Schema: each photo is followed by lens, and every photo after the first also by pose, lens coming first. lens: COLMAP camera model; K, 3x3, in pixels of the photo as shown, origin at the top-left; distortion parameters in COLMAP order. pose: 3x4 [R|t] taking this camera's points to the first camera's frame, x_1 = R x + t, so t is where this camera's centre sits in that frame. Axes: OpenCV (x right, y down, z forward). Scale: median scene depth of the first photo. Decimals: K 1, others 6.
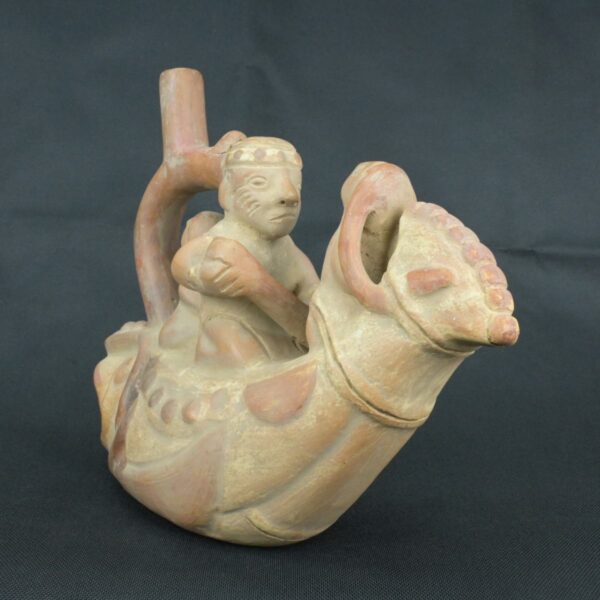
lens RADIAL K [[716.7, 0, 303.4], [0, 716.7, 300.1], [0, 0, 1]] dist [-0.000480, 0.000000]
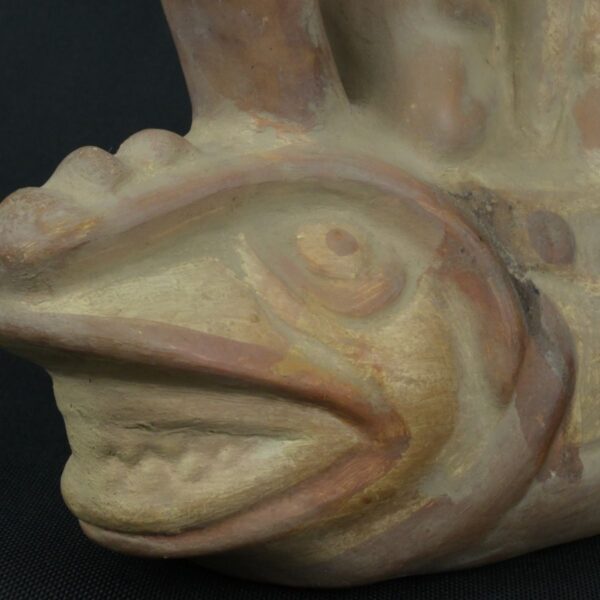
lens RADIAL K [[1892.4, 0, 300.4], [0, 1892.4, 298.9], [0, 0, 1]] dist [0.056292, 0.000000]
pose [[-0.016030, -0.275862, 0.961064, -1.476147], [0.044008, 0.960061, 0.276308, -0.172850], [-0.998903, 0.046724, -0.003249, 1.418107]]
